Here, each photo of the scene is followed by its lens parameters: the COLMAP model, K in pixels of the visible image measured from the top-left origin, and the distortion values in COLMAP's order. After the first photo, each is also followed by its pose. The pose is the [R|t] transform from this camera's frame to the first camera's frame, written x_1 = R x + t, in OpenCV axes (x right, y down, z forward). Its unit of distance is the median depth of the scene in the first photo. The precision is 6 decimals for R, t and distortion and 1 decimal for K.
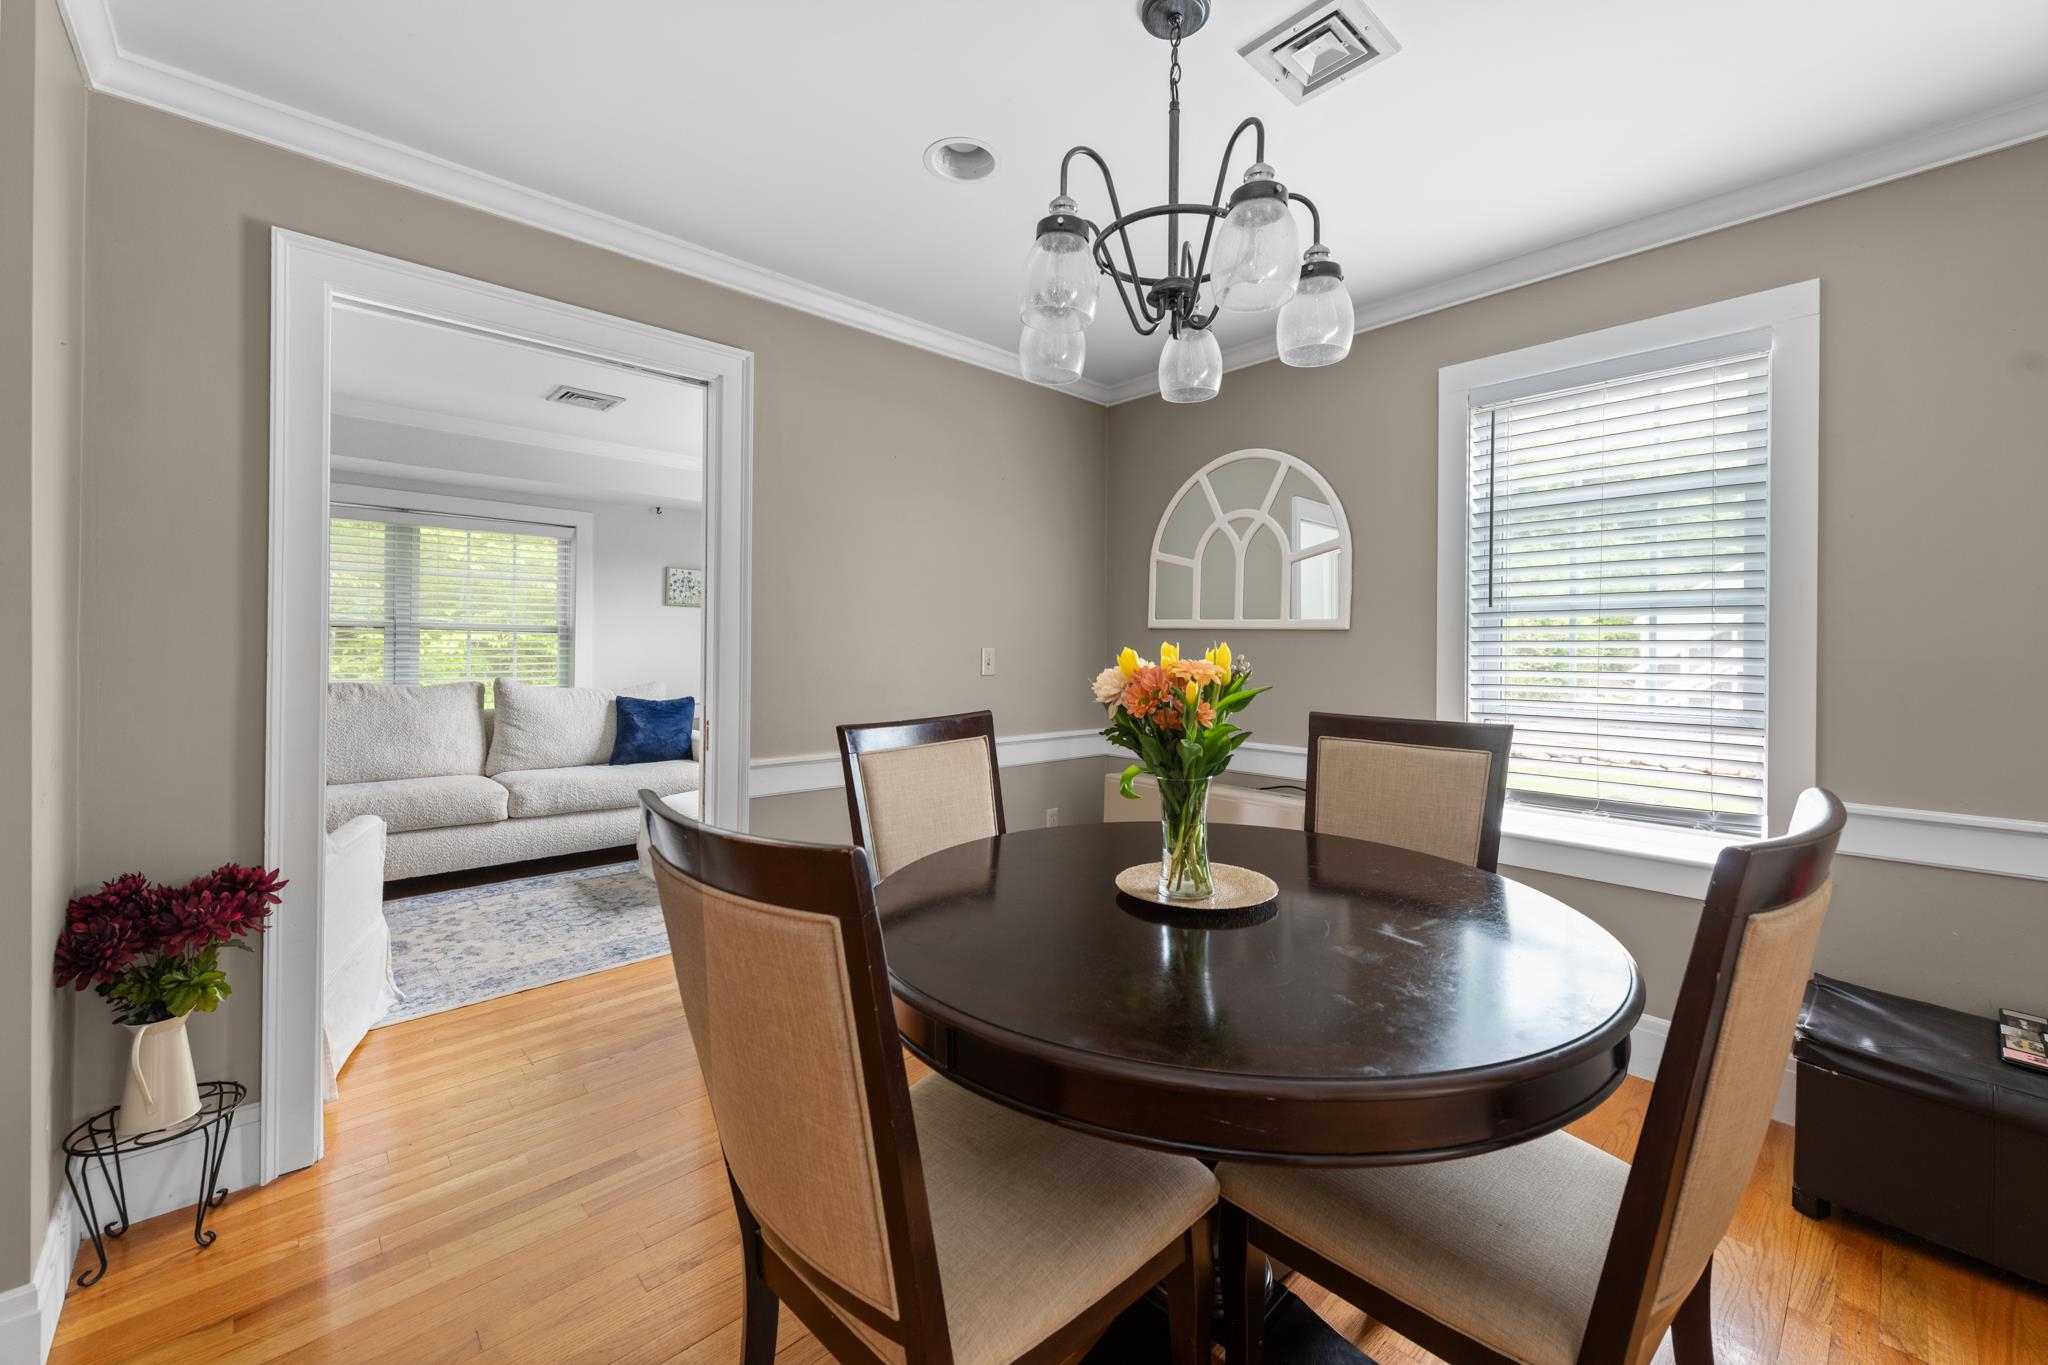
lens RADIAL K [[812.1, 0, 1055.3], [0, 812.1, 667.1], [0, 0, 1]] dist [-0.004679, -0.000446]
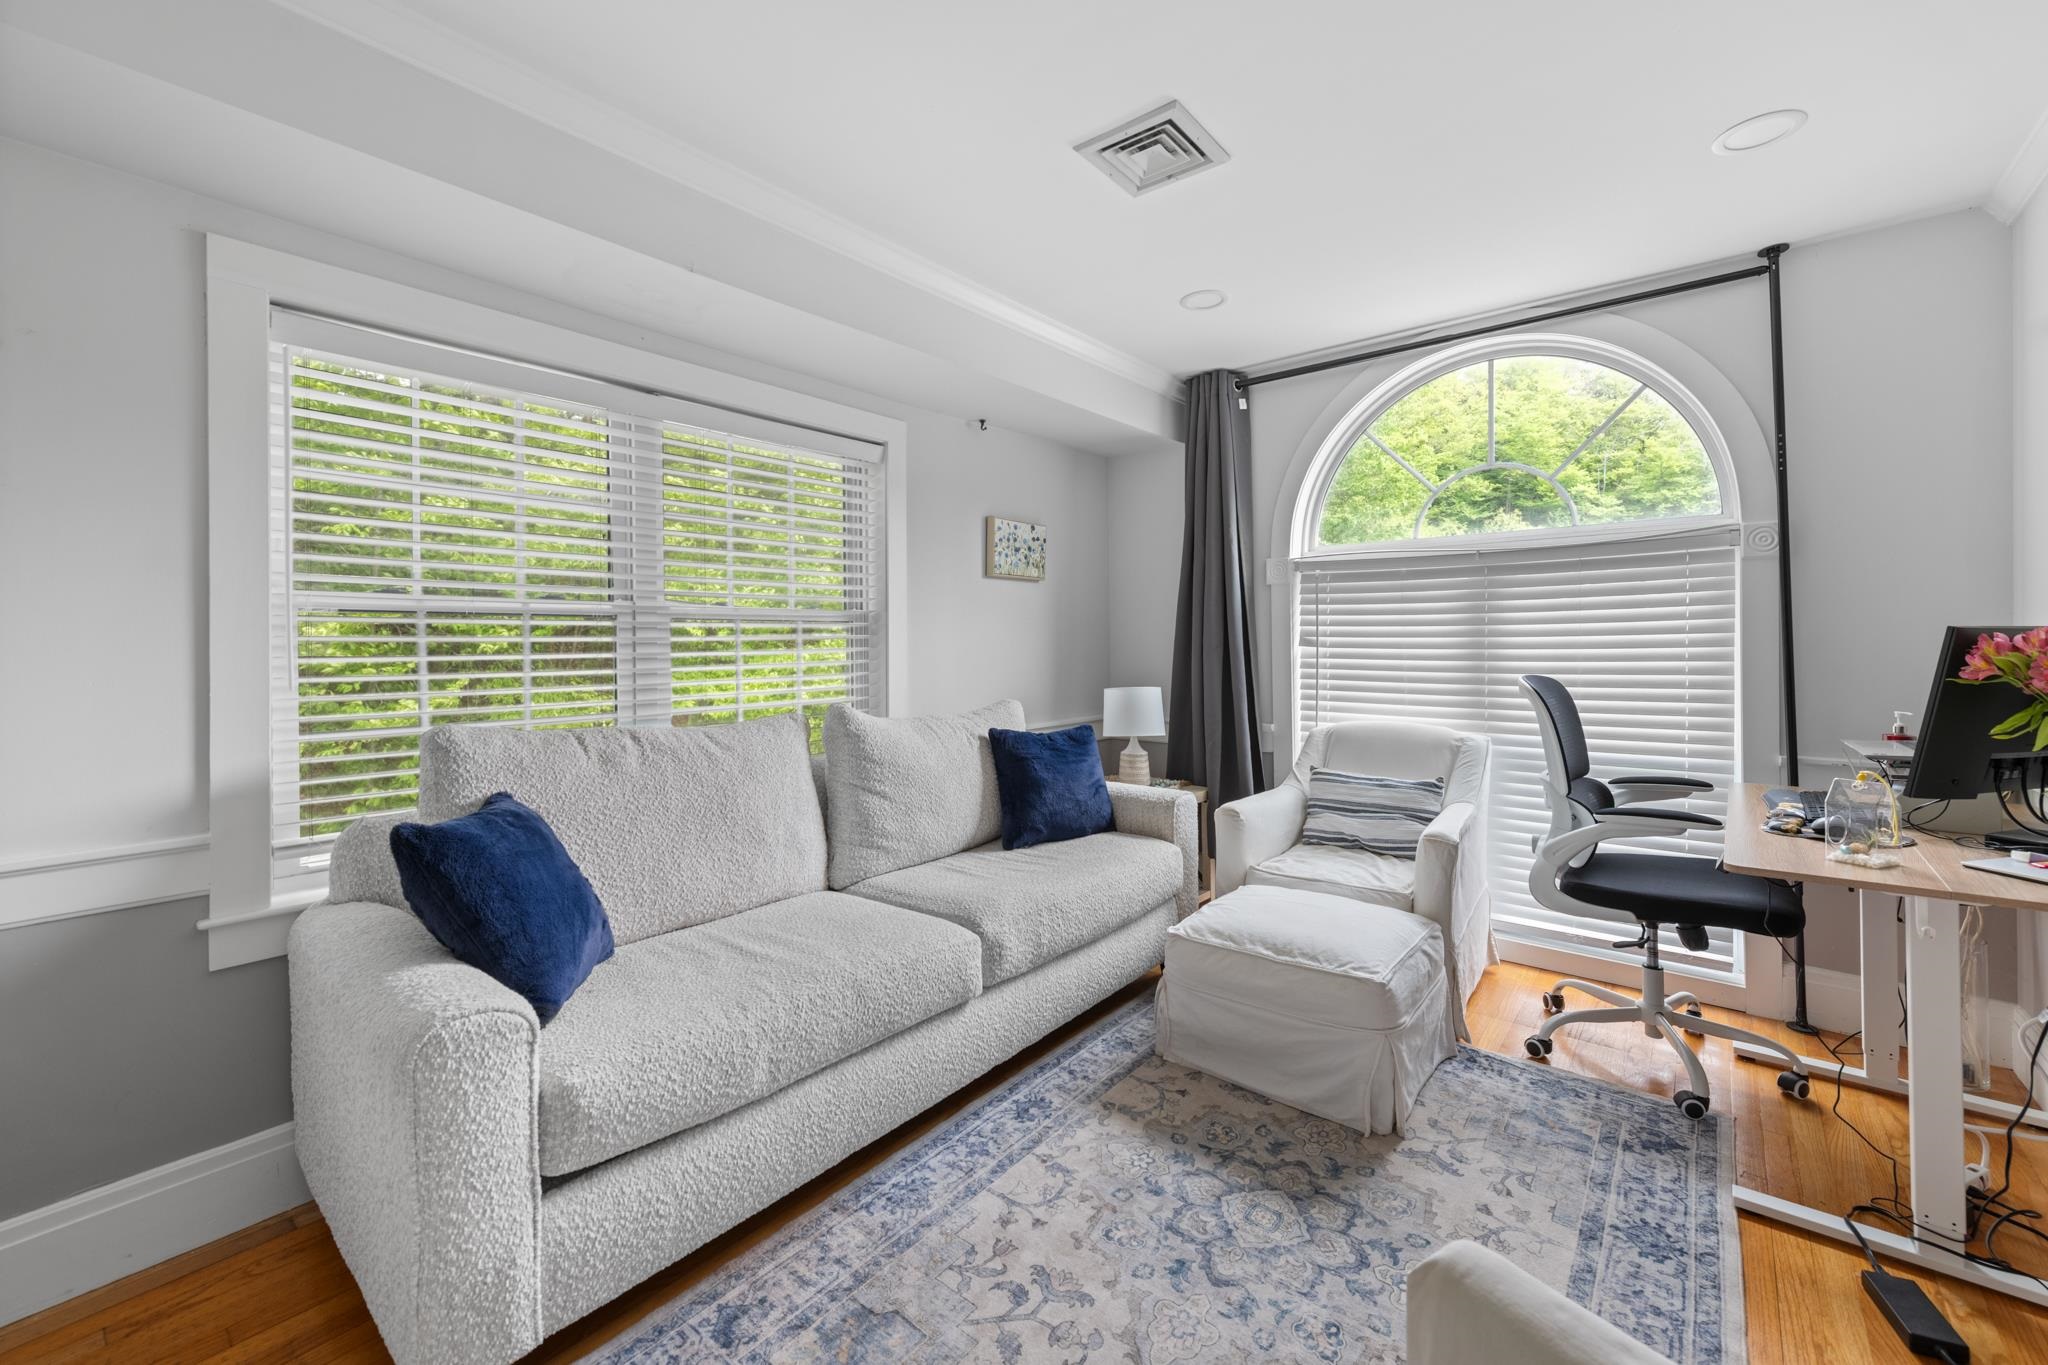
lens RADIAL K [[812.1, 0, 1055.3], [0, 812.1, 667.1], [0, 0, 1]] dist [-0.004679, -0.000446]
pose [[0.991616, -0.012458, 0.128621, -0.636904], [0.010384, 0.999805, 0.016788, -0.020801], [-0.128805, -0.015312, 0.991552, 0.457283]]
